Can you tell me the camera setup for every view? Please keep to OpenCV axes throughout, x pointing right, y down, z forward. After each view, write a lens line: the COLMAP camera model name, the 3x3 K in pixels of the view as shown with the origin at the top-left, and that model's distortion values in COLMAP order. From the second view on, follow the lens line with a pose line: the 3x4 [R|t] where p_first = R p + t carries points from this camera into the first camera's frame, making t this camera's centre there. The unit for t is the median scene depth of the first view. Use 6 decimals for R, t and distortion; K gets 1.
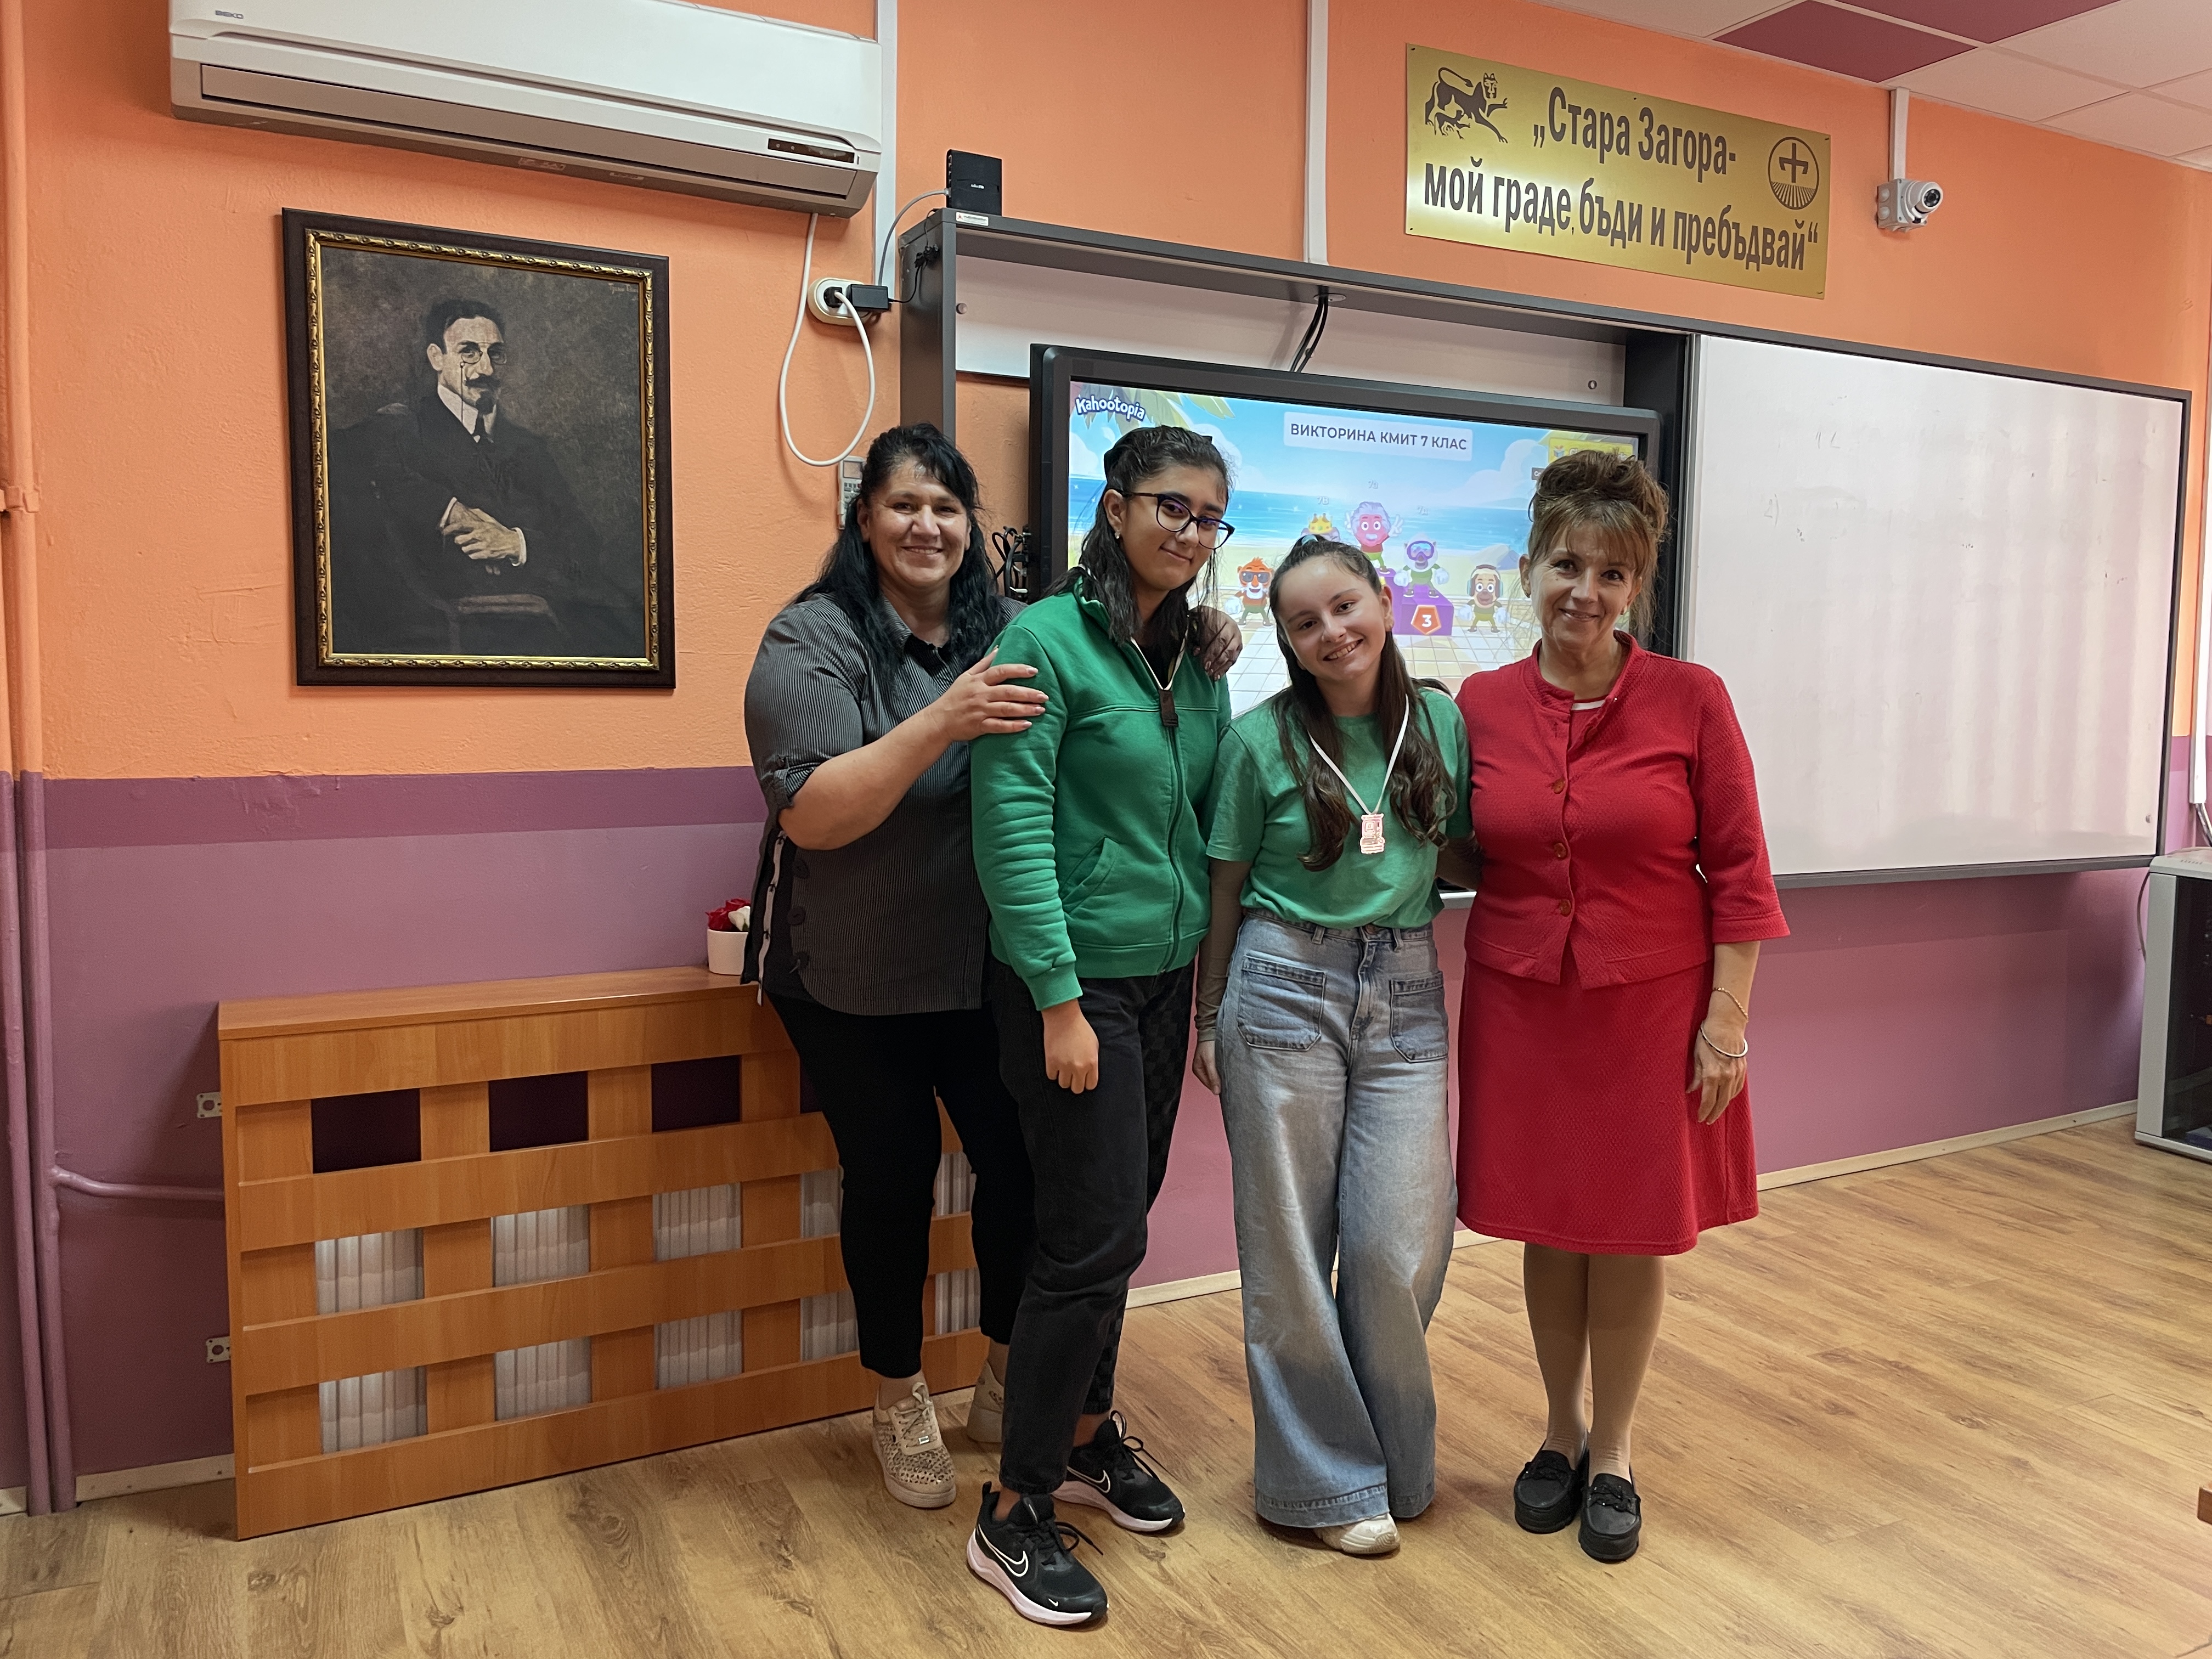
lens RADIAL K [[1682.4, 0, 1124.9], [0, 1682.4, 807.4], [0, 0, 1]] dist [0.085851, -0.120952]
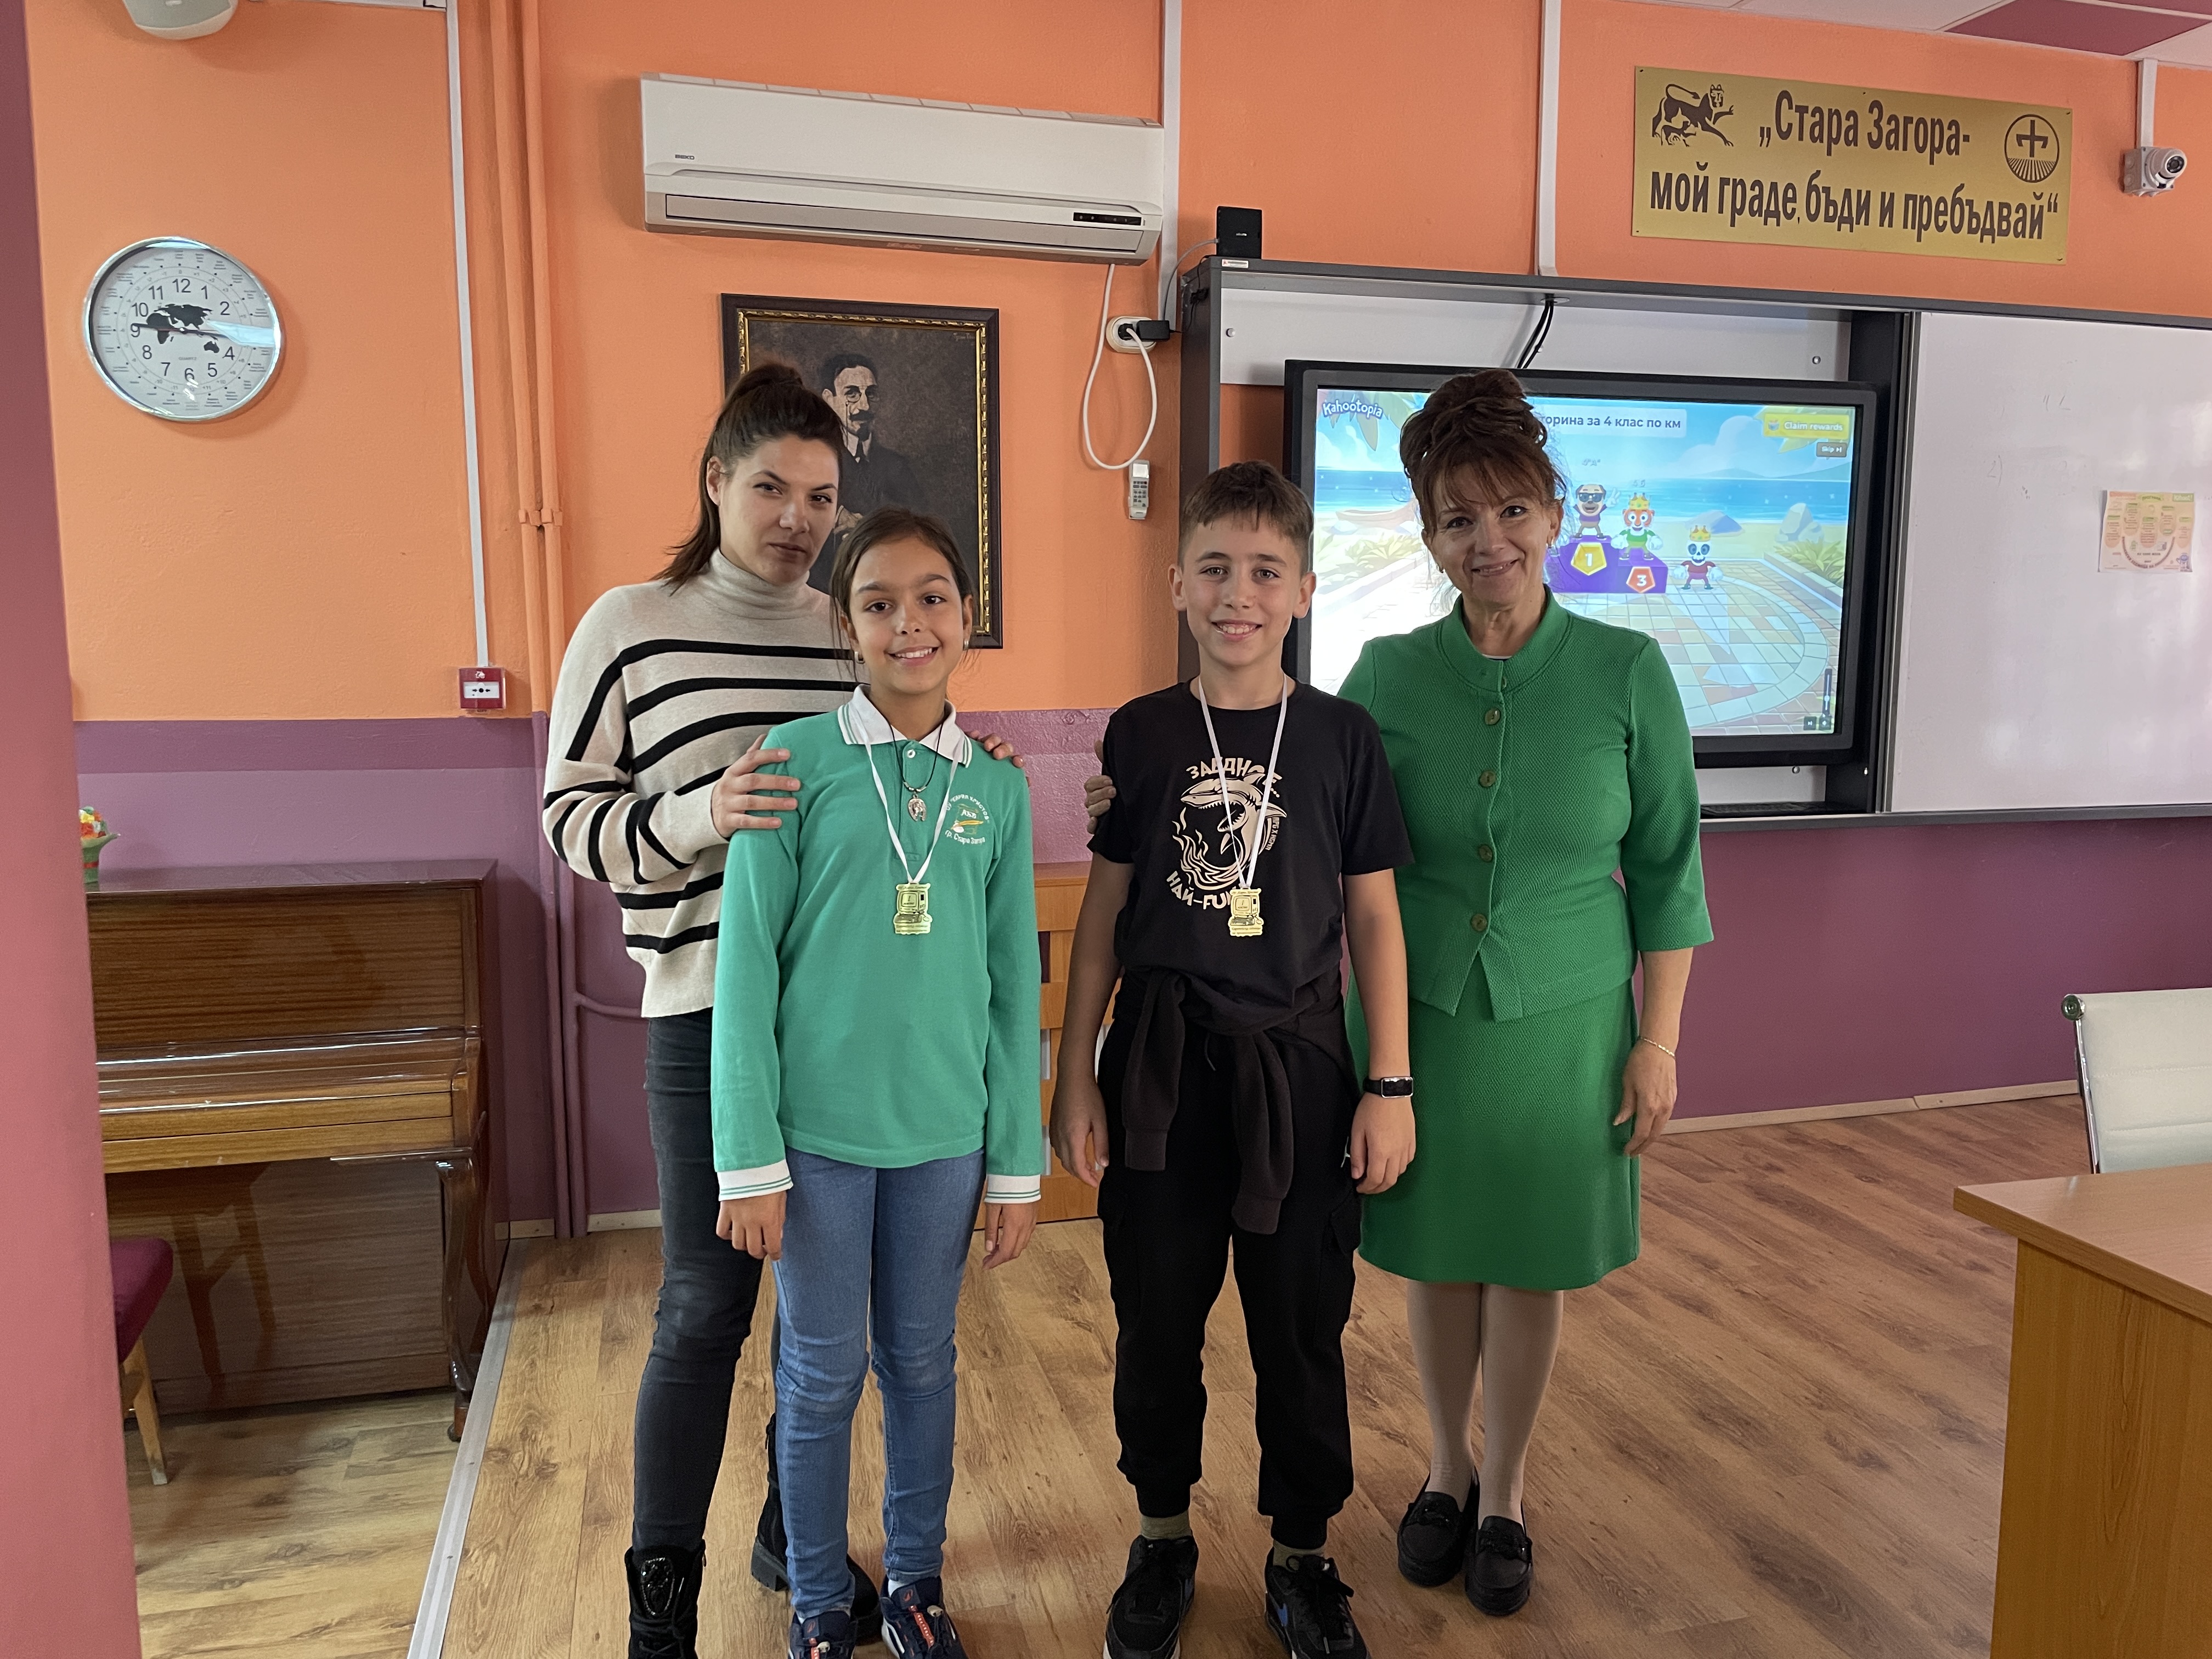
lens RADIAL K [[1681.8, 0, 1125.3], [0, 1681.8, 829.9], [0, 0, 1]] dist [0.085066, -0.120333]
pose [[0.978232, 0.013978, -0.207043, 0.083655], [-0.005238, 0.999074, 0.042703, 0.011316], [0.207448, -0.040689, 0.977399, -0.213638]]
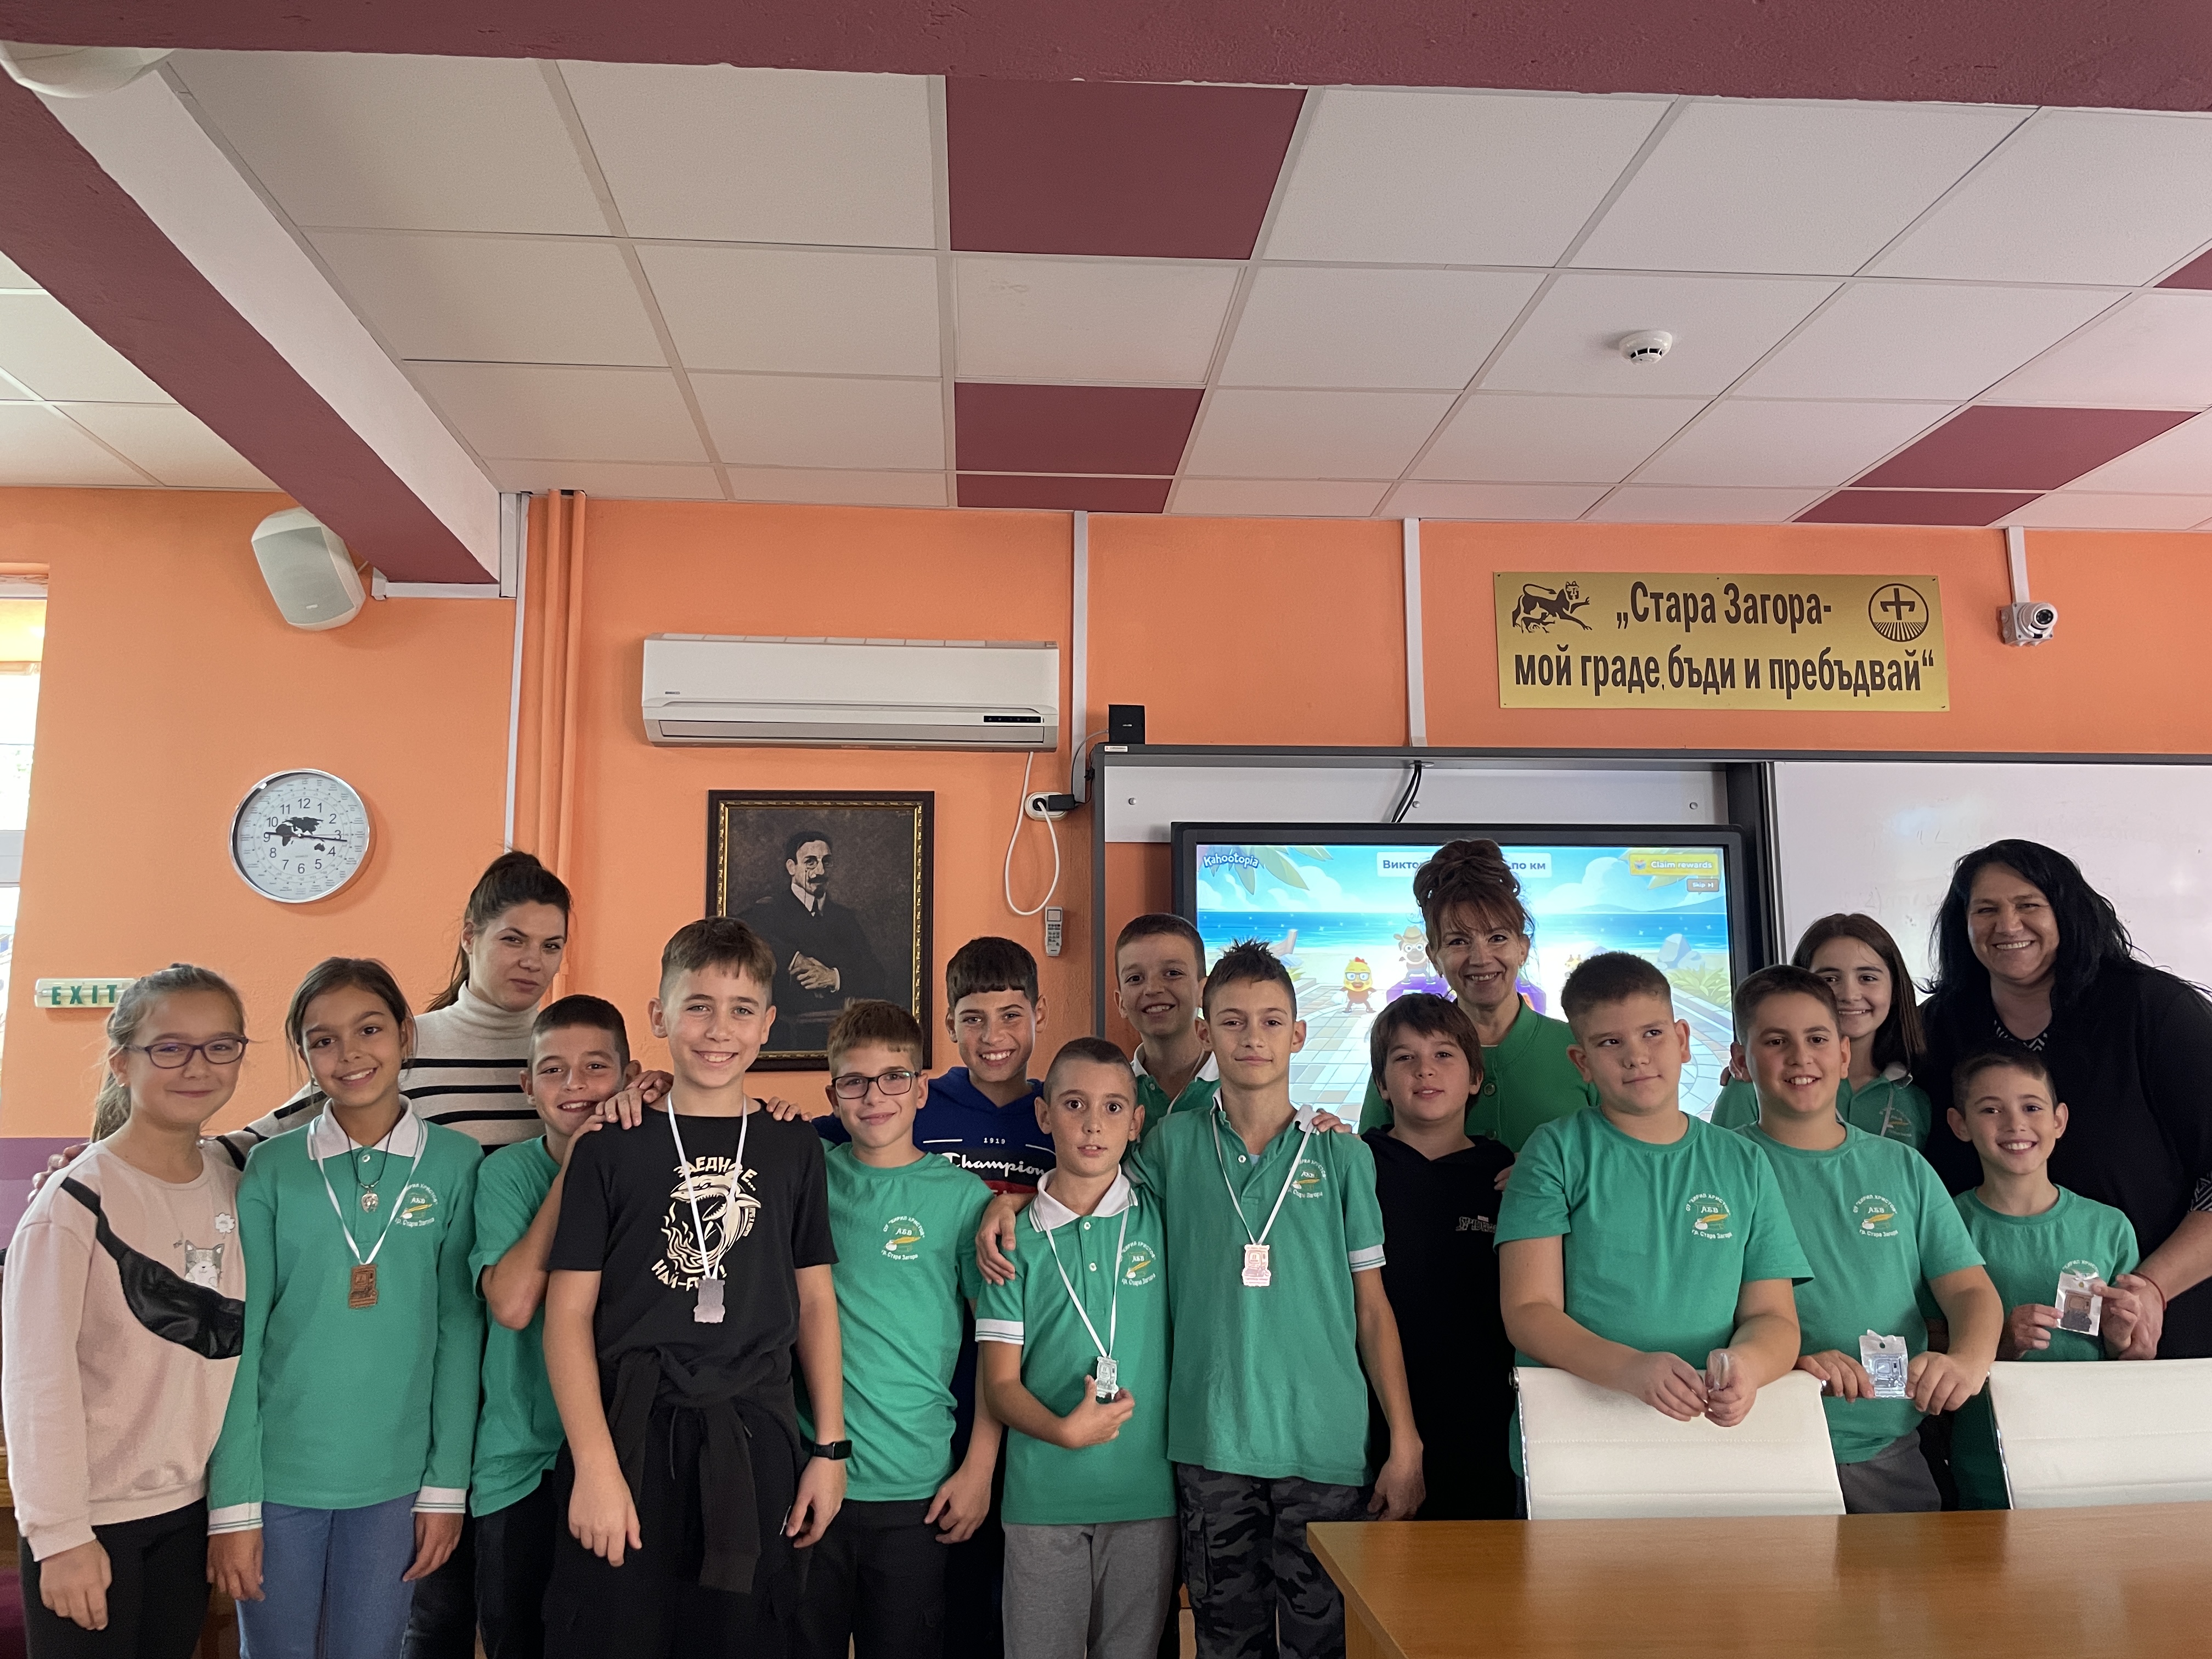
lens RADIAL K [[1675.3, 0, 1107.2], [0, 1675.3, 808.4], [0, 0, 1]] dist [0.090265, -0.127014]
pose [[0.920341, -0.076369, -0.383587, 0.415978], [-0.012152, 0.974695, -0.223211, 0.030620], [0.390927, 0.210091, 0.896124, -0.280681]]
